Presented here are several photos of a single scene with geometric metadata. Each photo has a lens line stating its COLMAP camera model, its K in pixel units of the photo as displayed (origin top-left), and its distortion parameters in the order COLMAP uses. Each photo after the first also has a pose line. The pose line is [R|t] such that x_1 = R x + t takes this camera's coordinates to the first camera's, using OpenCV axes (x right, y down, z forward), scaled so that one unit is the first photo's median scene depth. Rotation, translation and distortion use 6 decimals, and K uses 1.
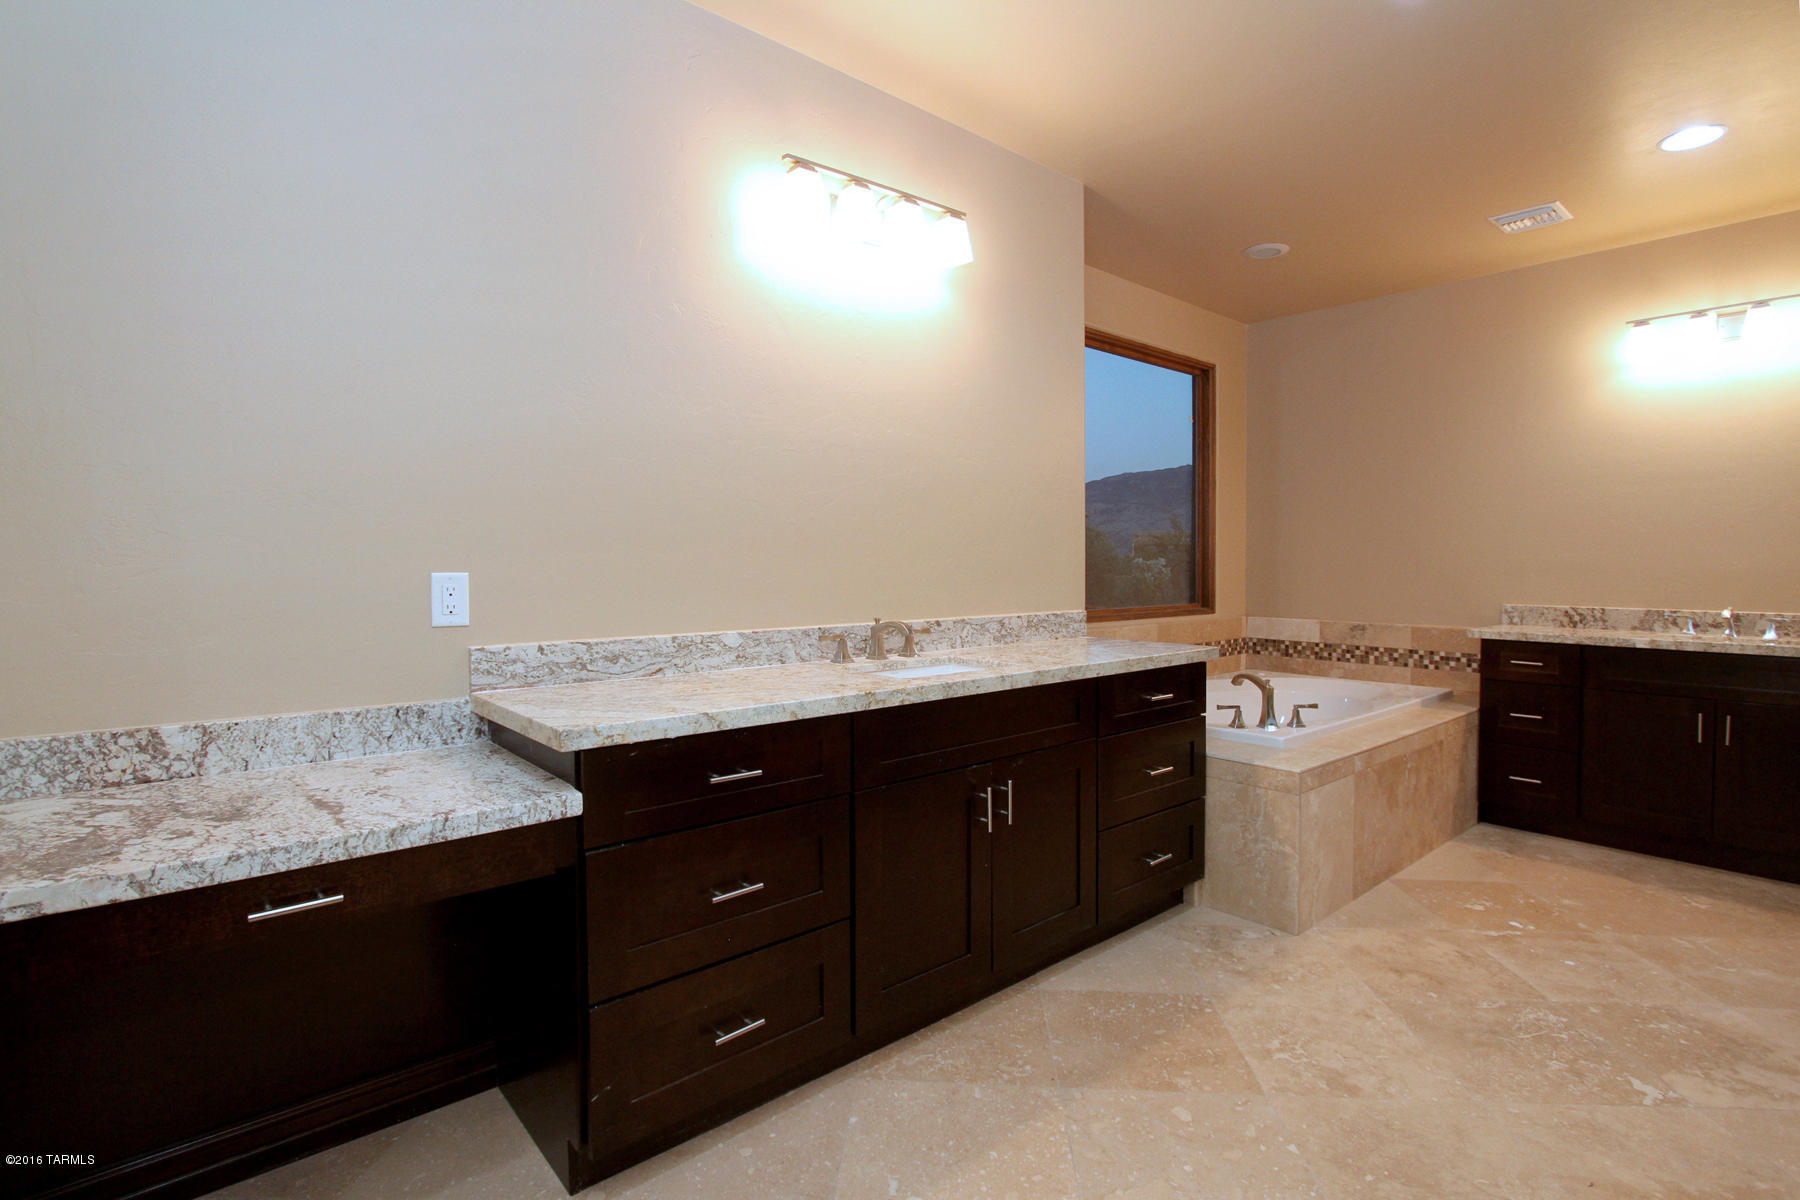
lens RADIAL K [[851.9, 0, 900.0], [0, 851.9, 600.0], [0, 0, 1]] dist [0.002717, 0.000462]
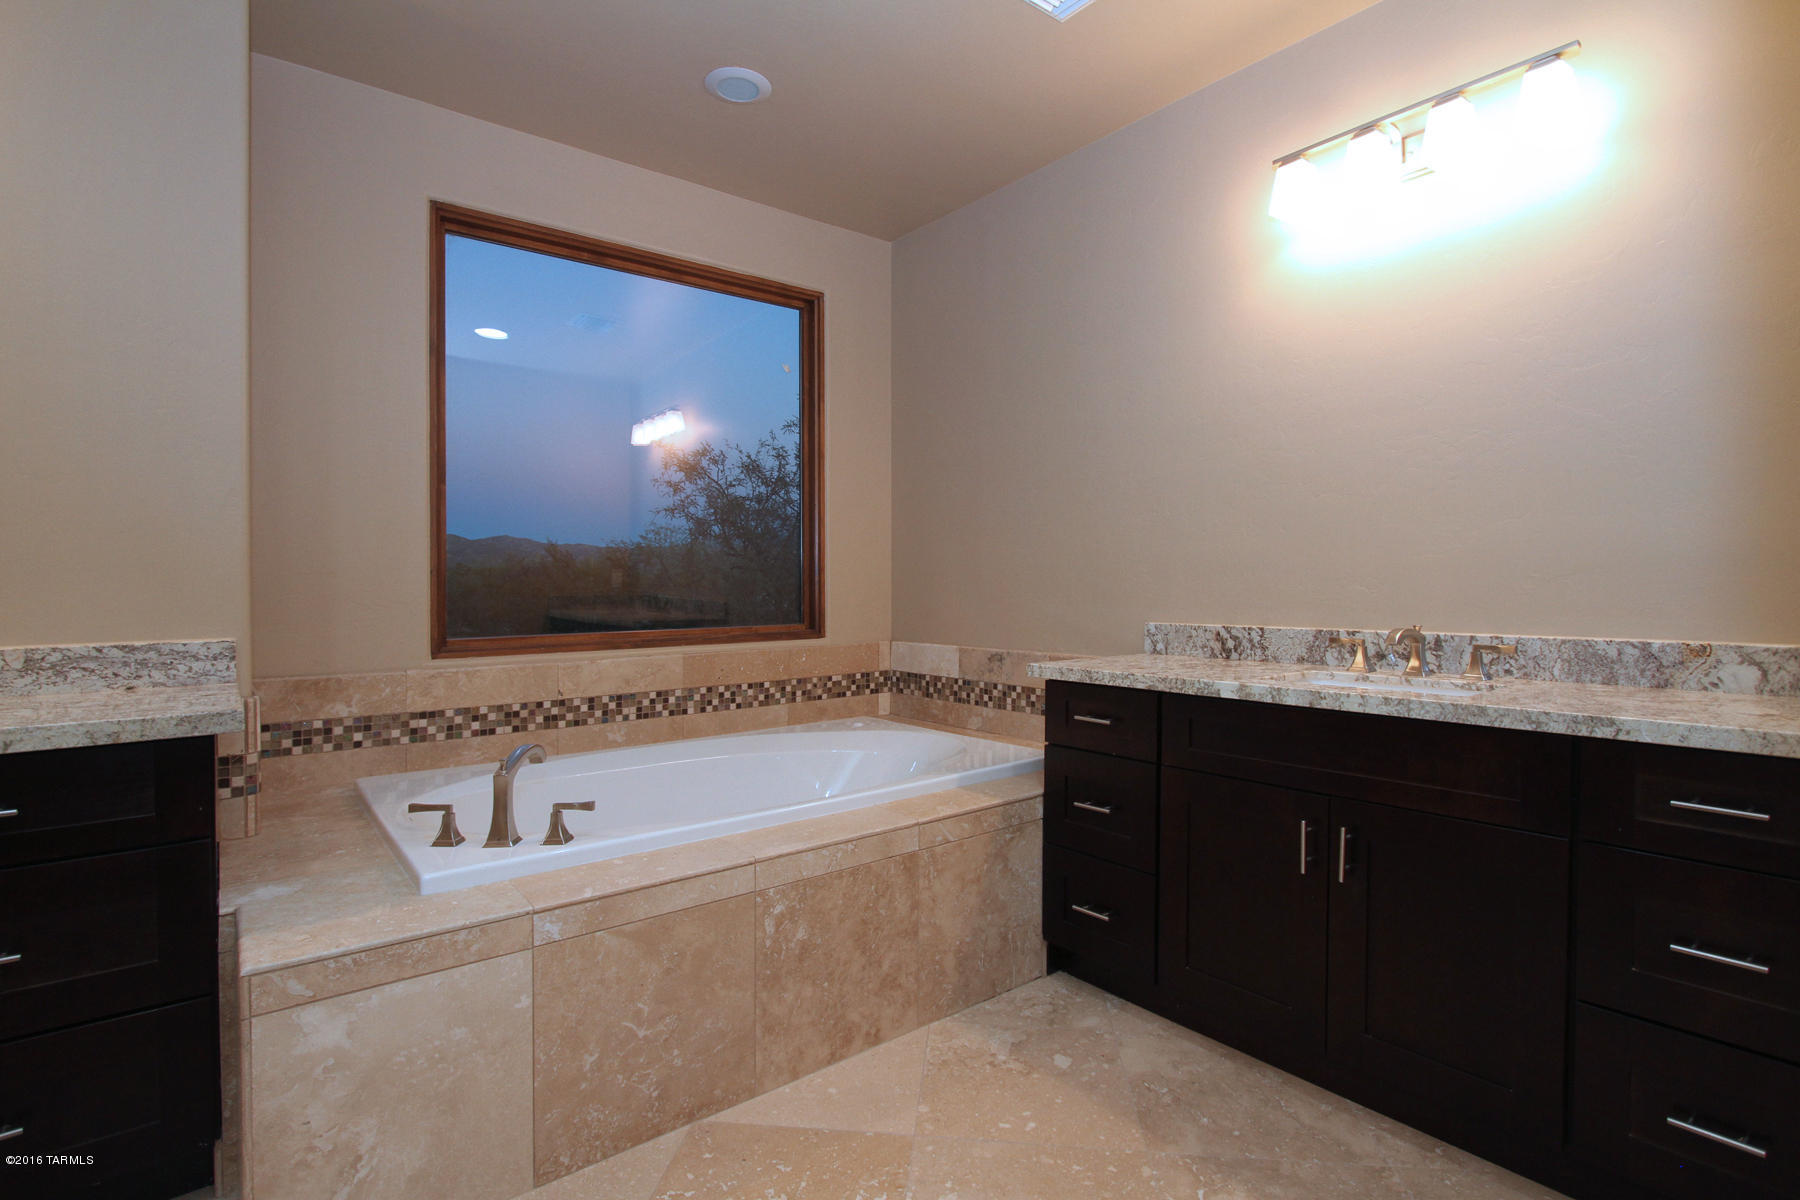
lens RADIAL K [[851.5, 0, 870.2], [0, 851.5, 616.8], [0, 0, 1]] dist [-0.003990, -0.000852]
pose [[0.998139, -0.007900, -0.060472, 0.560878], [0.007607, 0.999958, -0.005076, 0.002516], [0.060509, 0.004606, 0.998157, 0.353940]]
